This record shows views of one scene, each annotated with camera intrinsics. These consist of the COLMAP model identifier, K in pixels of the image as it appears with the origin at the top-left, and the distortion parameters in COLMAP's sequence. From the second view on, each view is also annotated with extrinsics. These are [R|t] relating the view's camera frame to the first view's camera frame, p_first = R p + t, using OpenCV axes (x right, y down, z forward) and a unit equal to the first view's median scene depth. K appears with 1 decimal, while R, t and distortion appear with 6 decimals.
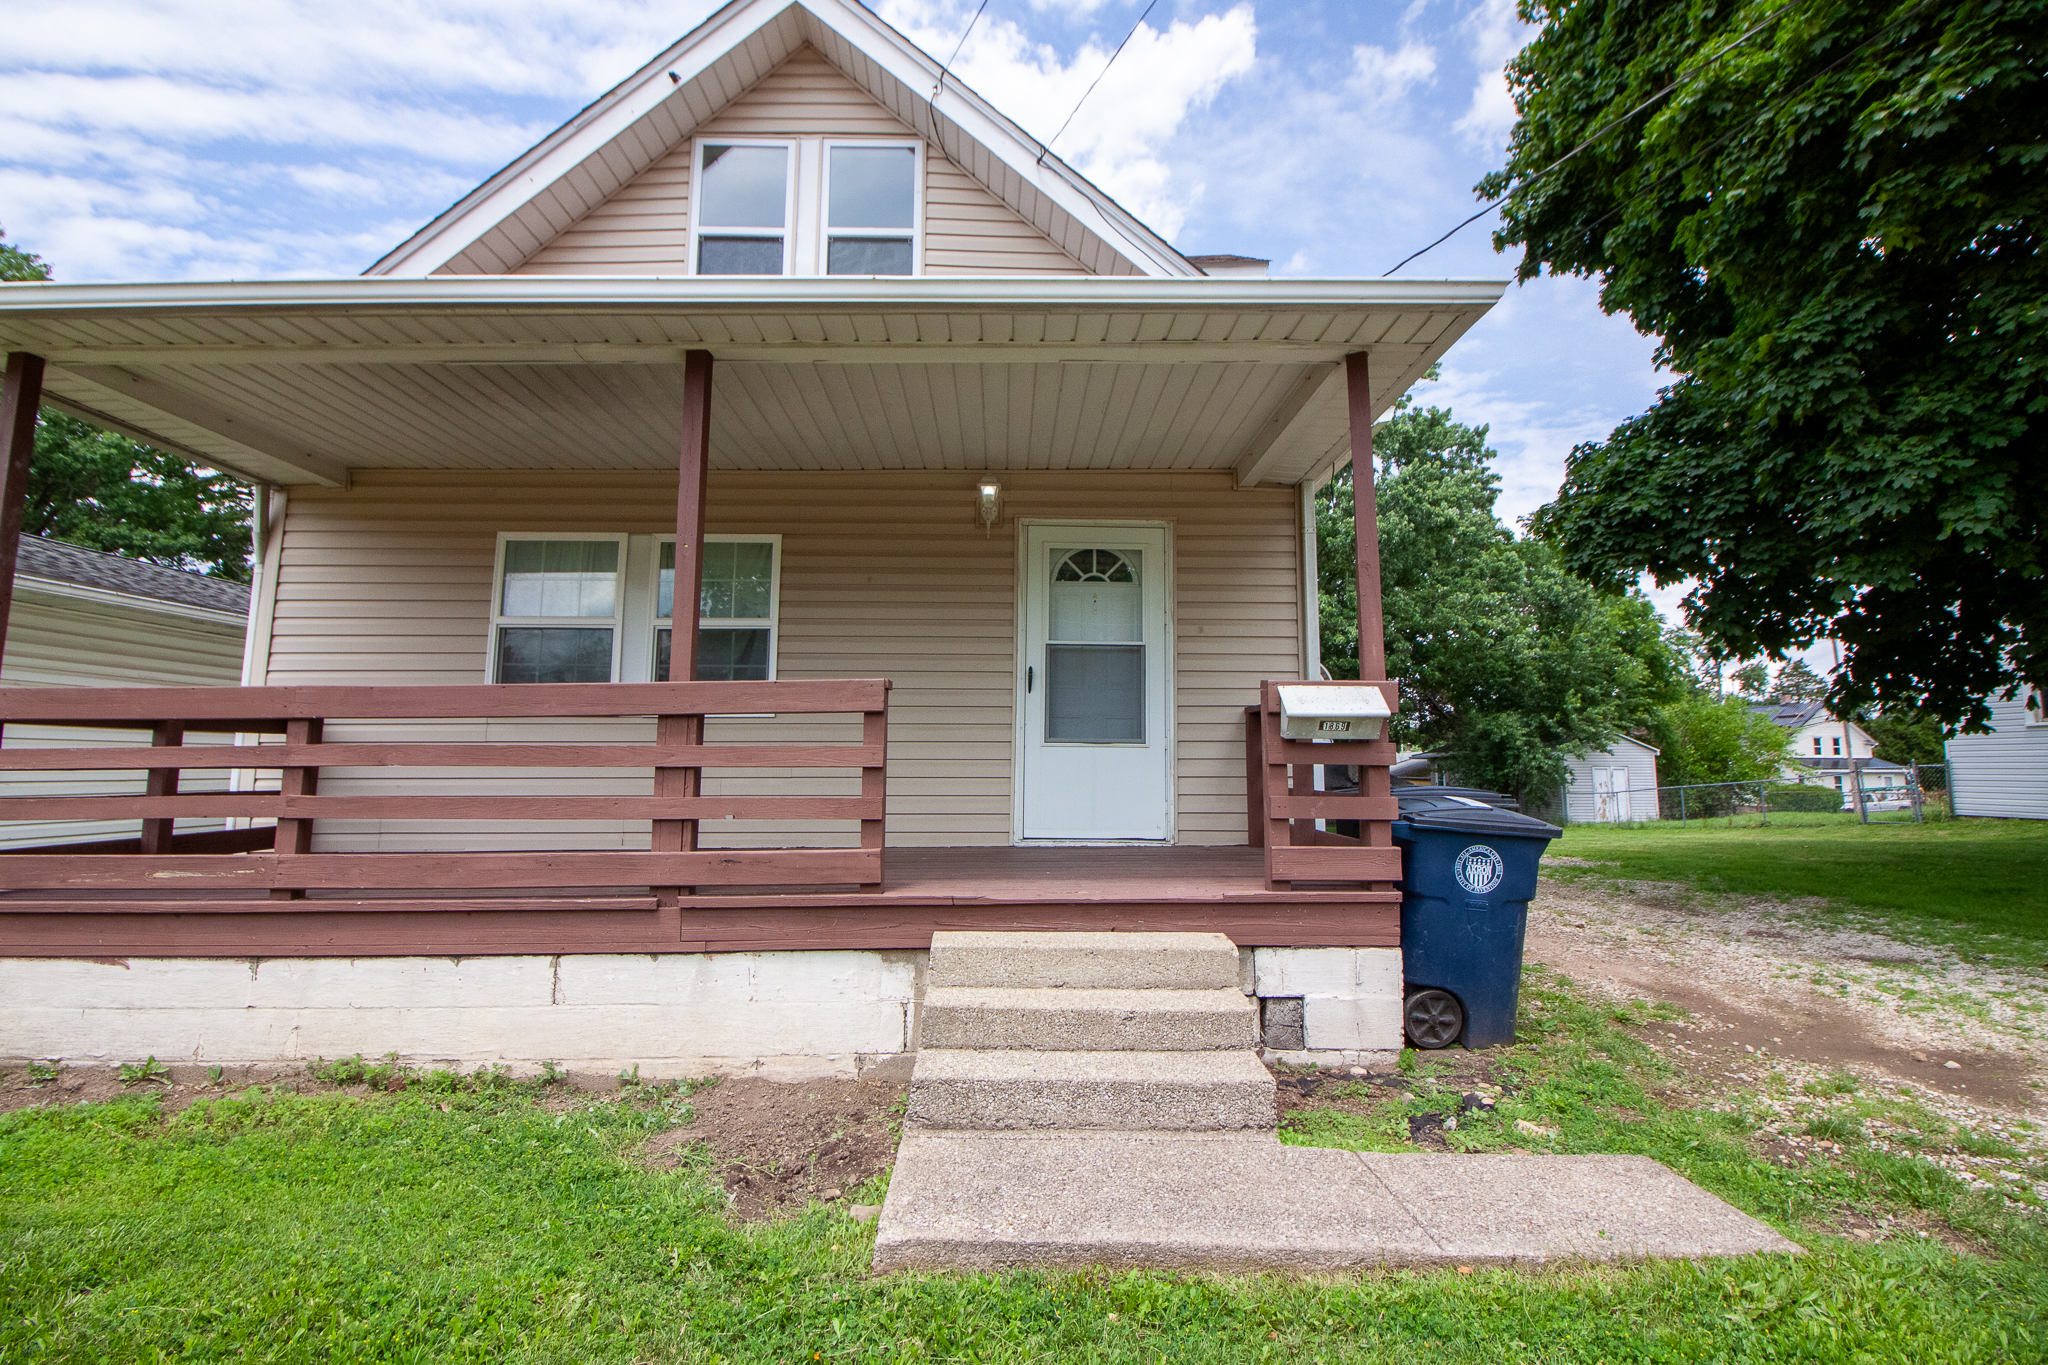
lens RADIAL K [[935.1, 0, 1037.3], [0, 935.1, 636.9], [0, 0, 1]] dist [0.008012, -0.014097]
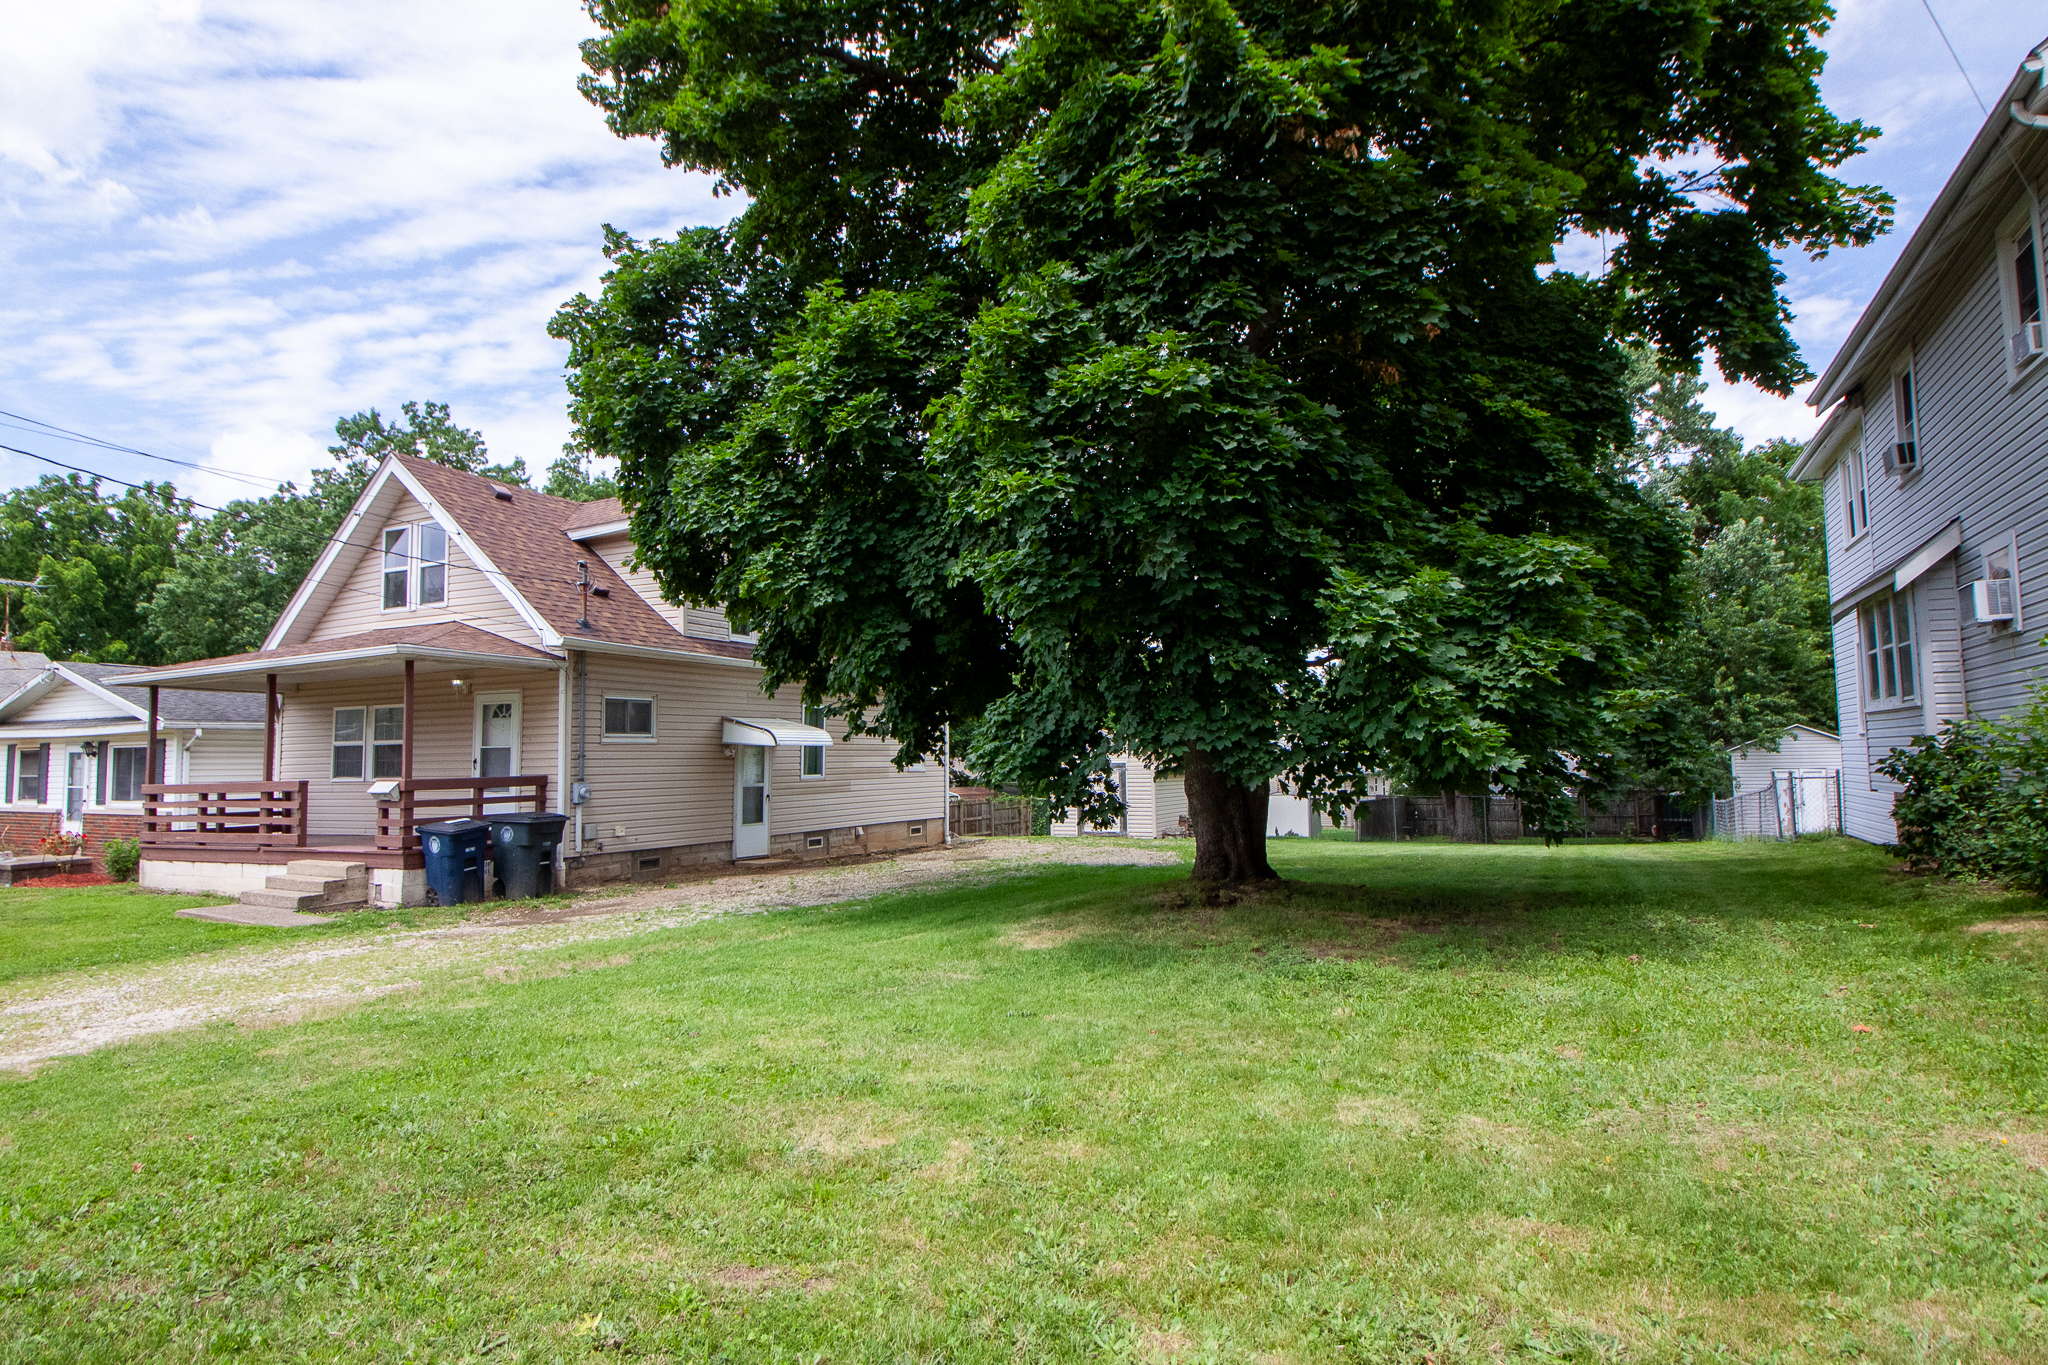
lens RADIAL K [[1072.0, 0, 1024.0], [0, 1072.0, 682.5], [0, 0, 1]] dist [0.002578, 0.000450]
pose [[0.886386, -0.047455, -0.460509, 2.362970], [0.078614, 0.995714, 0.048710, -0.172769], [0.456224, -0.079378, 0.886318, -0.684471]]
